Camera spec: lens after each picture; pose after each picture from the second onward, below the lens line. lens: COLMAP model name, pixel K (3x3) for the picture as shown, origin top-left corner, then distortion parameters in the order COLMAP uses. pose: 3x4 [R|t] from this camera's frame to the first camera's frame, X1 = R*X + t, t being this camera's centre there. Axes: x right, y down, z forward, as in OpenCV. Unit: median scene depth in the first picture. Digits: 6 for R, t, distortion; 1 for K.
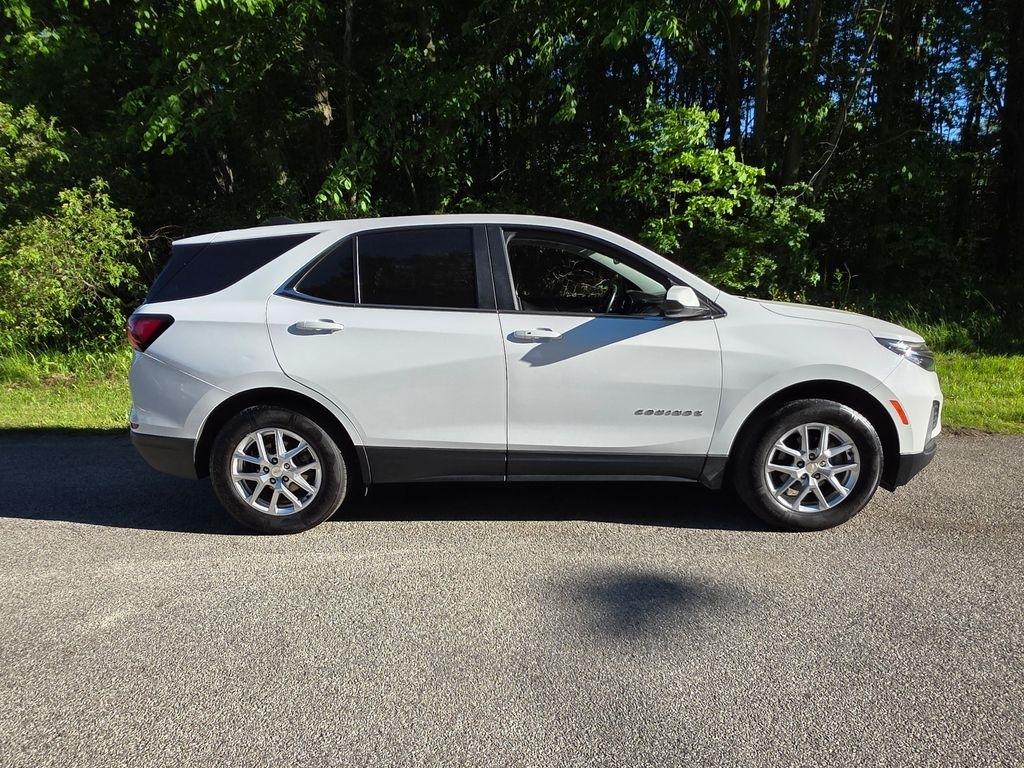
lens RADIAL K [[661.1, 0, 507.4], [0, 661.1, 383.1], [0, 0, 1]] dist [0.018109, -0.013189]
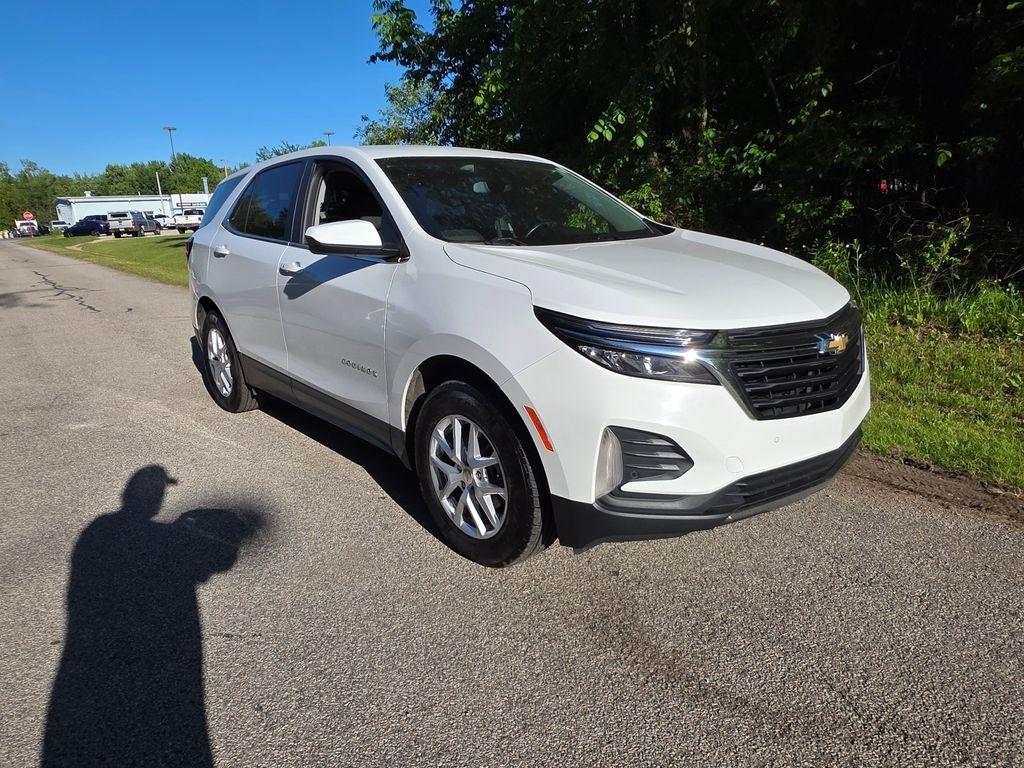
lens RADIAL K [[661.1, 0, 501.6], [0, 661.1, 384.6], [0, 0, 1]] dist [0.018109, -0.013189]
pose [[0.664984, 0.189560, -0.722401, 0.987877], [-0.120880, 0.981818, 0.146359, -0.082810], [0.737010, -0.010002, 0.675807, 0.531050]]
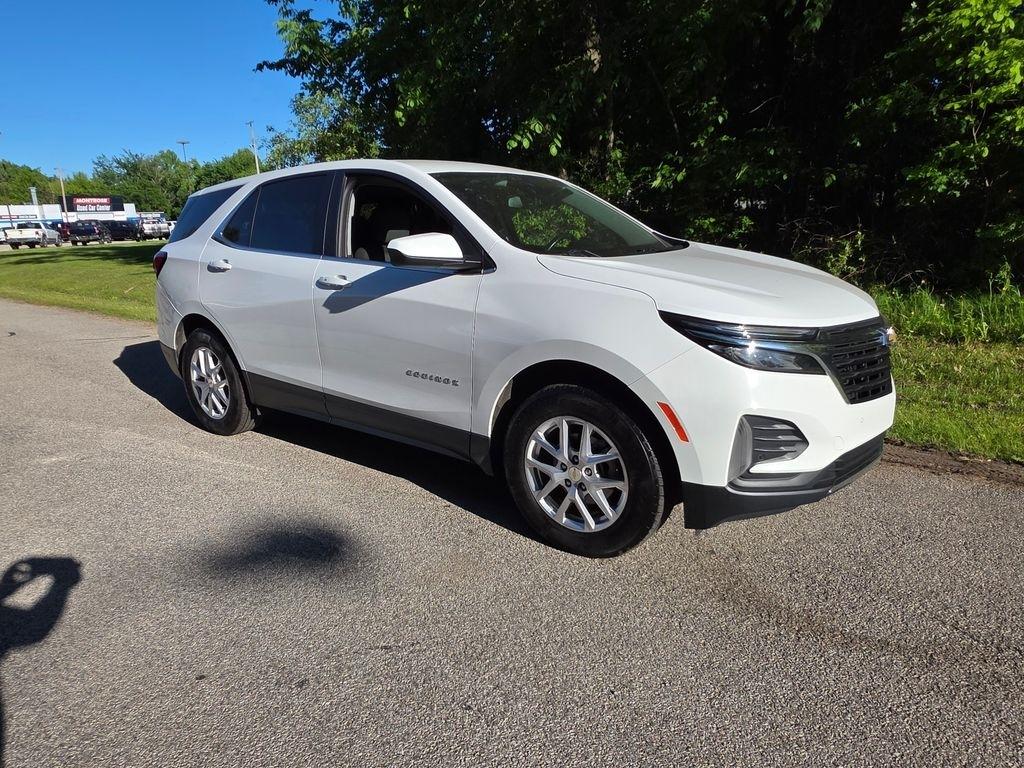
lens RADIAL K [[661.1, 0, 504.2], [0, 661.1, 386.4], [0, 0, 1]] dist [0.018109, -0.013189]
pose [[0.802512, 0.143182, -0.579200, 0.821644], [-0.099744, 0.989312, 0.106363, -0.047187], [0.588239, -0.027586, 0.808217, 0.326766]]
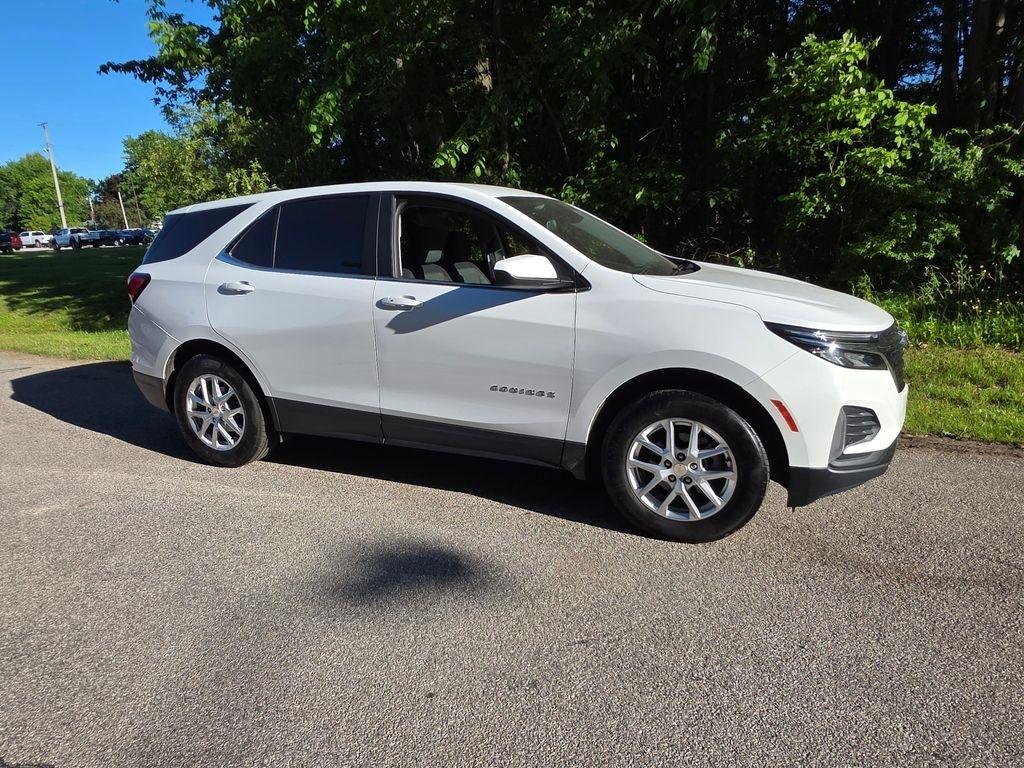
lens RADIAL K [[661.1, 0, 505.0], [0, 661.1, 386.6], [0, 0, 1]] dist [0.018109, -0.013189]
pose [[0.924598, 0.085499, -0.371226, 0.555826], [-0.065734, 0.995679, 0.065599, -0.021225], [0.375230, -0.036251, 0.926223, 0.117382]]
